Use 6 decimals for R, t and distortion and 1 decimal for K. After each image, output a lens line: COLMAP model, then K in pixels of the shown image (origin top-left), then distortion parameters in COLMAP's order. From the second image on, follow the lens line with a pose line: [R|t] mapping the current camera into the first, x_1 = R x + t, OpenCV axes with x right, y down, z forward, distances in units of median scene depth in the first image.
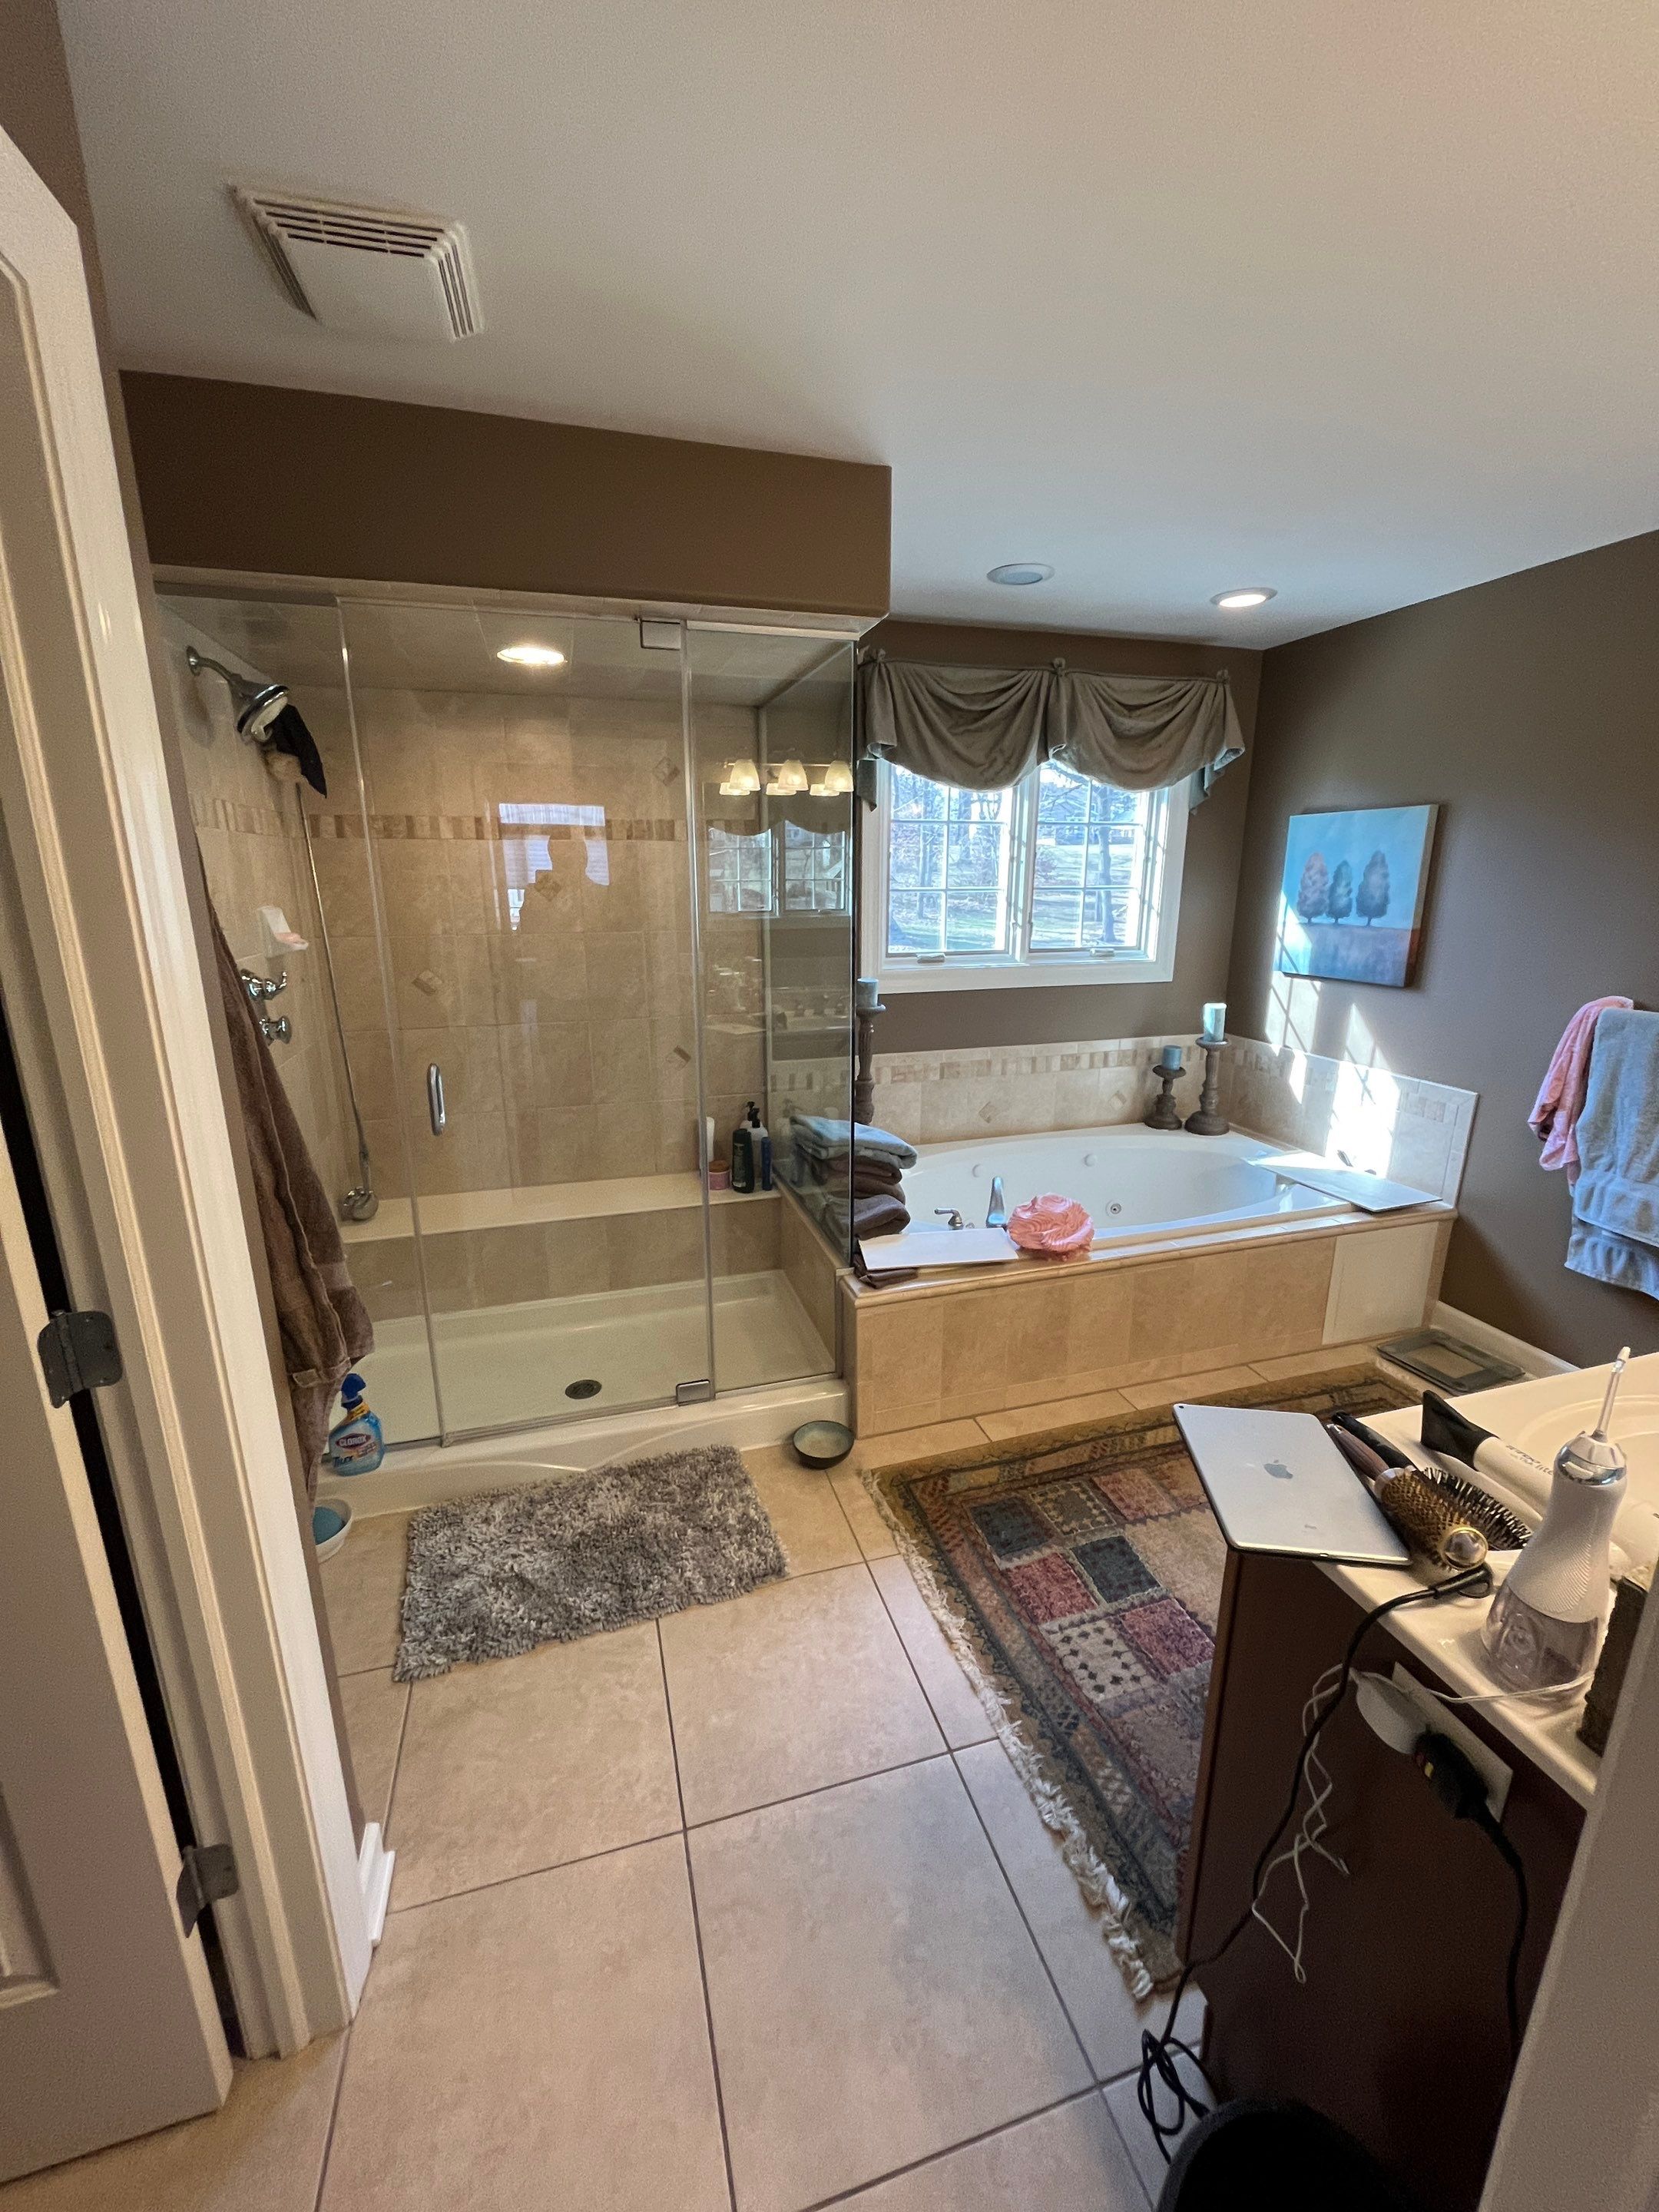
lens RADIAL K [[891.1, 0, 828.4], [0, 891.1, 1097.9], [0, 0, 1]] dist [0.002212, 0.000052]
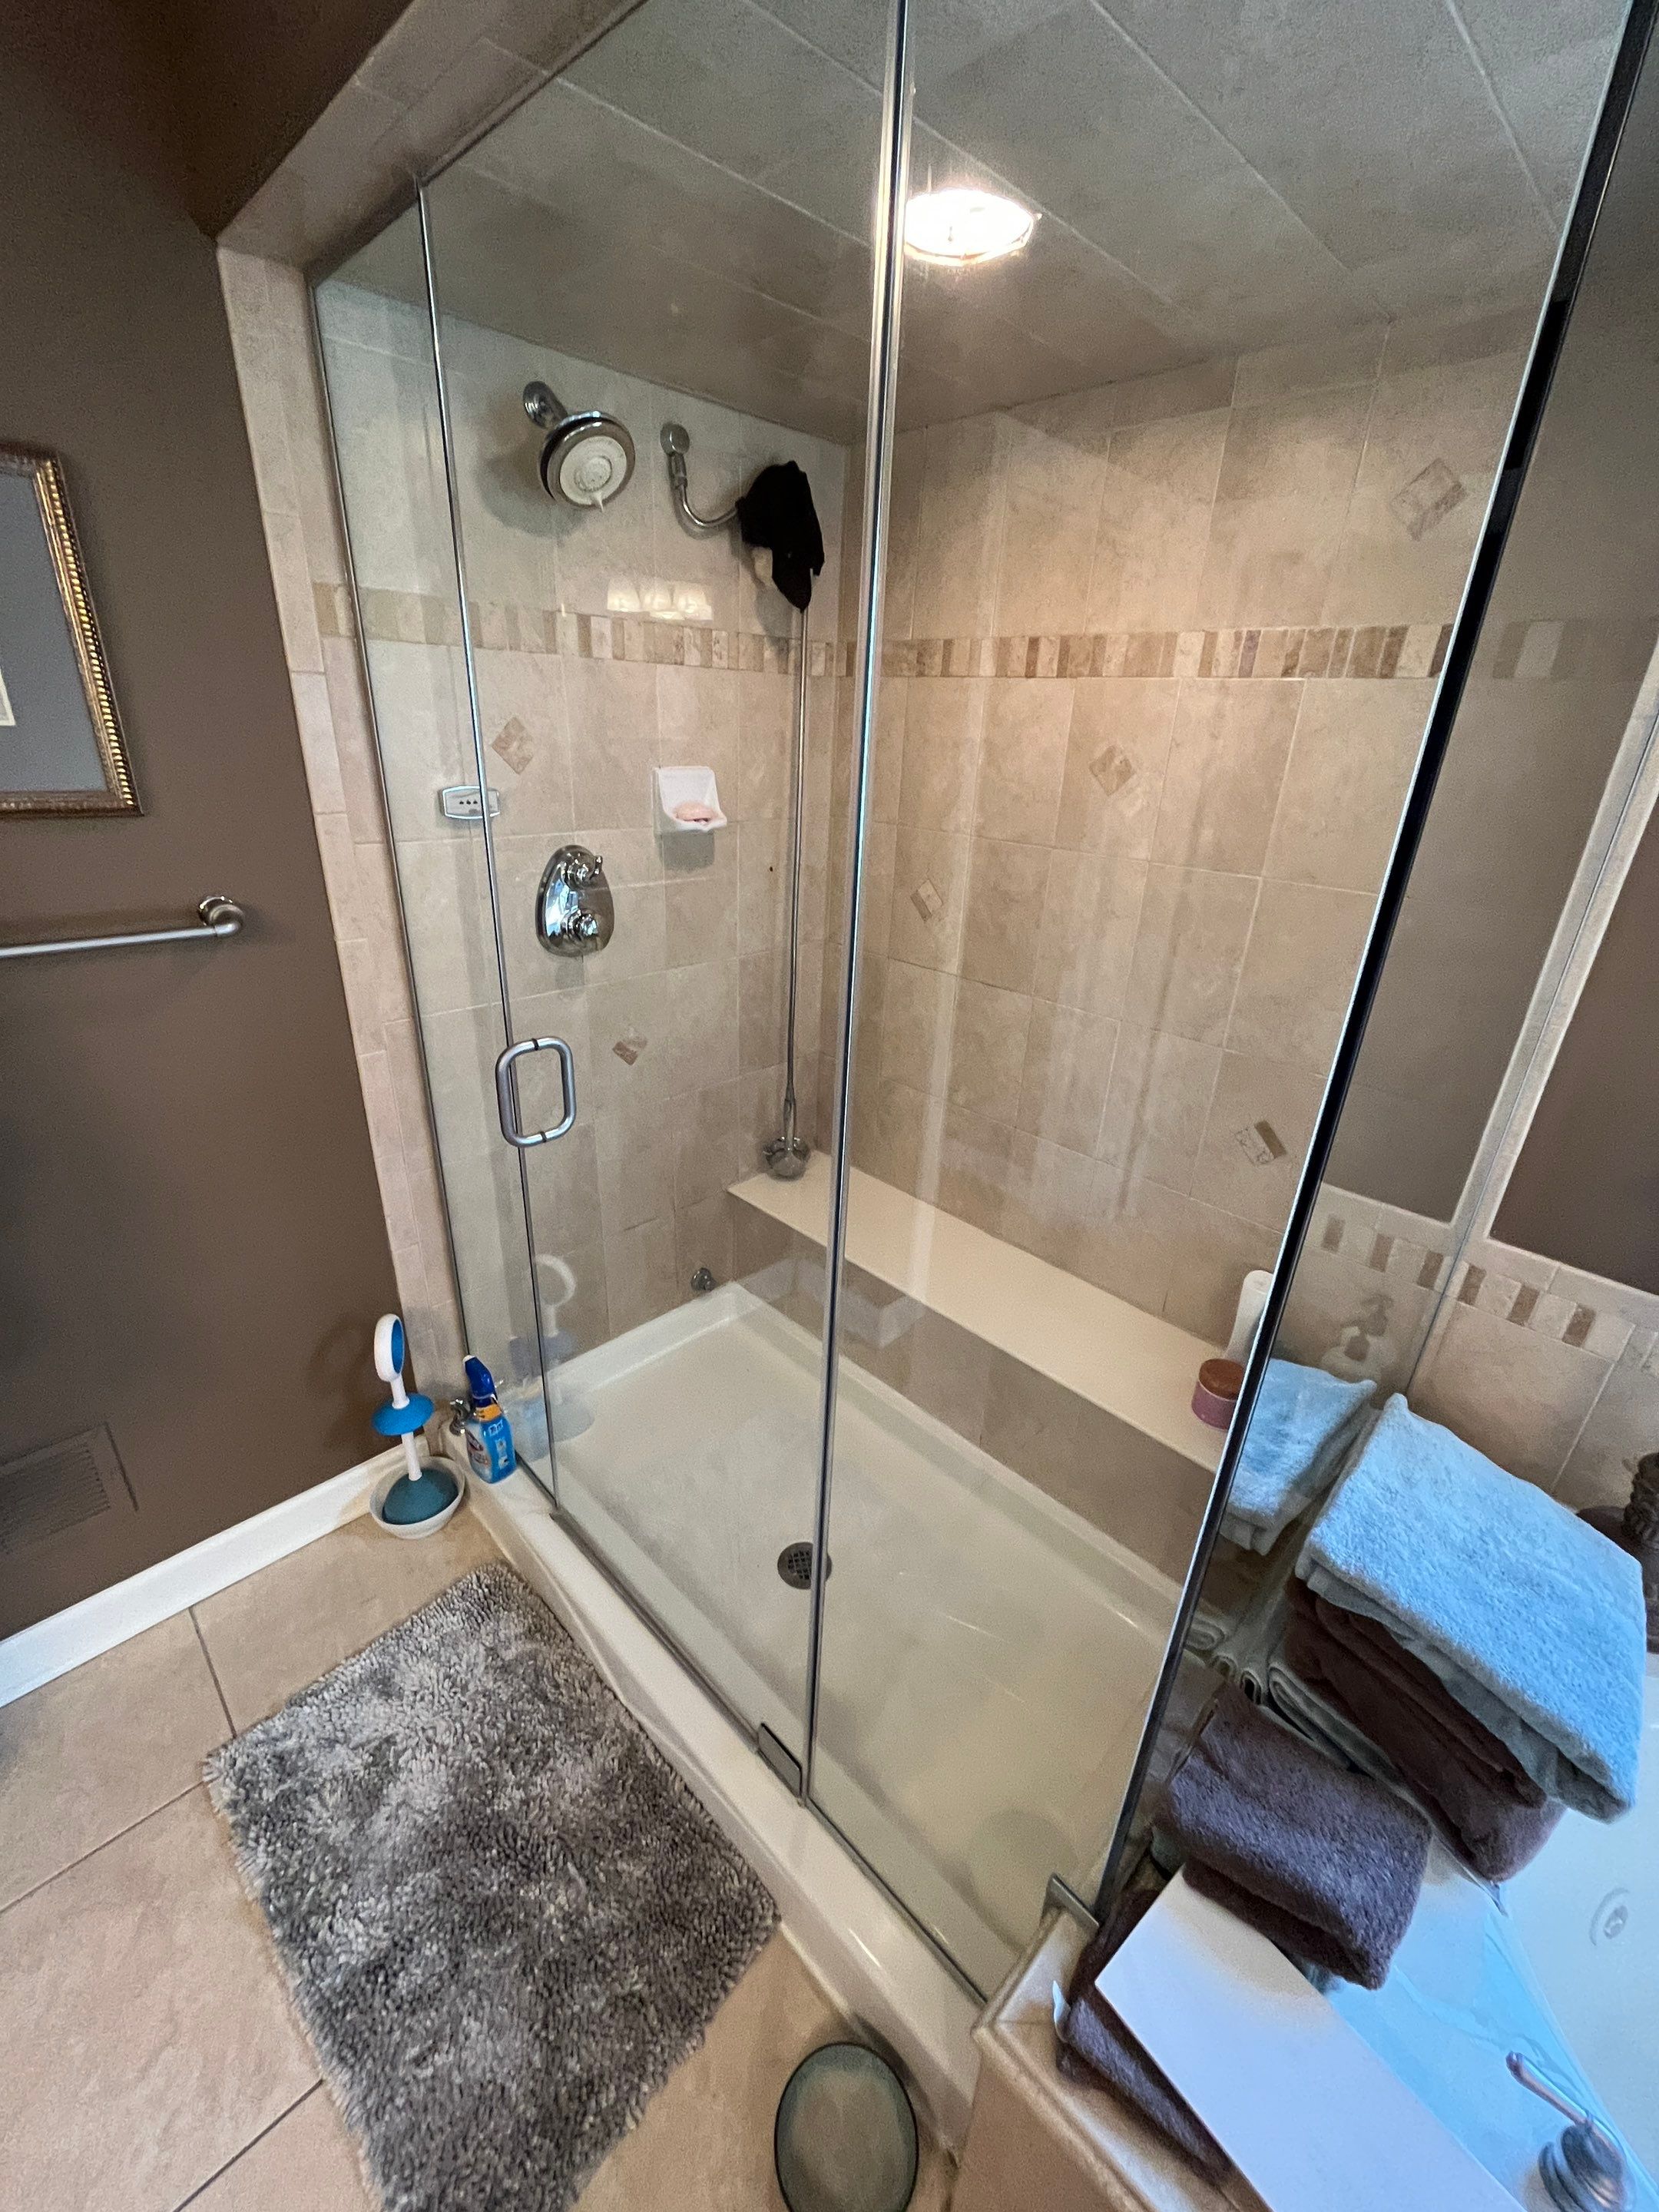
lens RADIAL K [[891.1, 0, 822.1], [0, 891.1, 1101.0], [0, 0, 1]] dist [0.002212, 0.000052]
pose [[0.464621, 0.369514, -0.804728, 0.127084], [-0.256584, 0.925966, 0.277042, -0.163819], [0.847521, 0.077760, 0.525034, 0.613434]]
